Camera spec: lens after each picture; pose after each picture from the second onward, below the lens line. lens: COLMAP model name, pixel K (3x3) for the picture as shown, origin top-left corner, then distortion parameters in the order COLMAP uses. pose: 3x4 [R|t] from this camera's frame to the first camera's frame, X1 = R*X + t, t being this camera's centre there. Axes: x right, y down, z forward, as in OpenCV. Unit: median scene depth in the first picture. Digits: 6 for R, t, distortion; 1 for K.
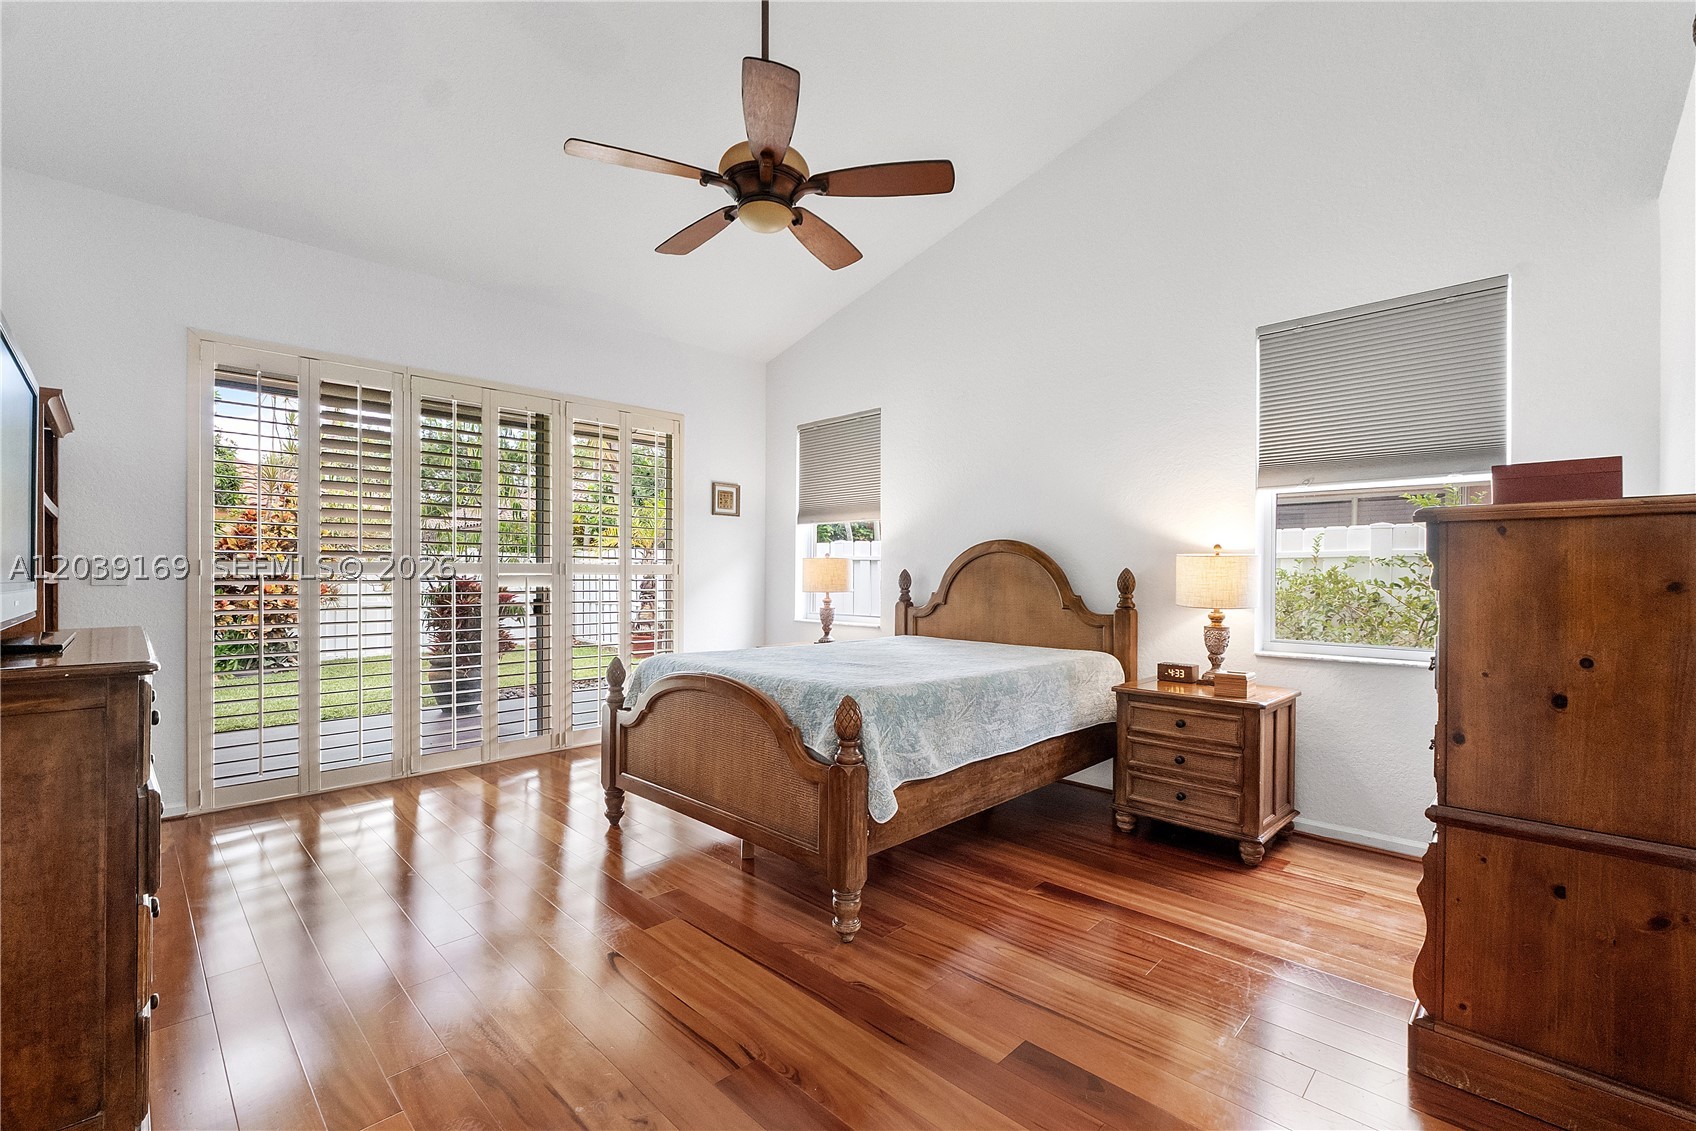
lens RADIAL K [[721.0, 0, 845.4], [0, 721.0, 573.8], [0, 0, 1]] dist [-0.006898, 0.000373]
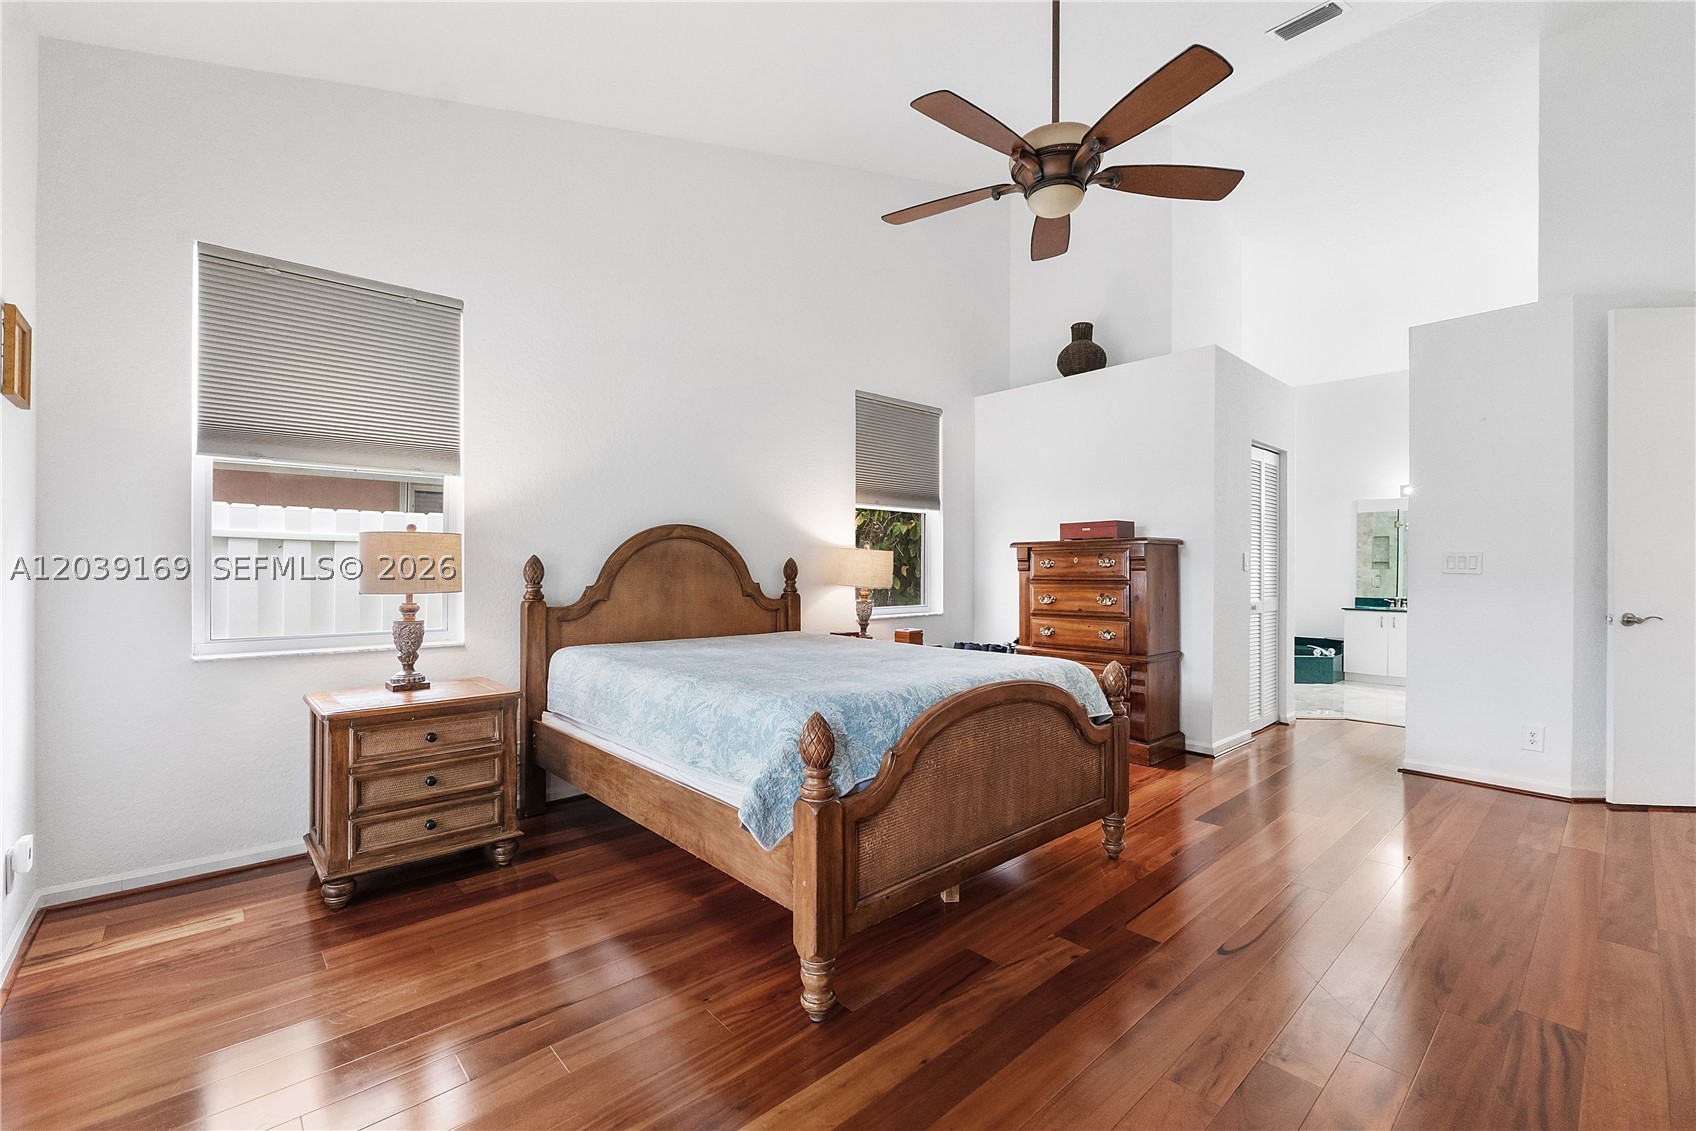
lens RADIAL K [[721.0, 0, 845.3], [0, 721.0, 563.9], [0, 0, 1]] dist [-0.006898, 0.000373]
pose [[0.057323, 0.001902, 0.998354, -0.631974], [-0.002686, 0.999995, -0.001751, 0.003188], [-0.998352, -0.002581, 0.057328, 0.694757]]
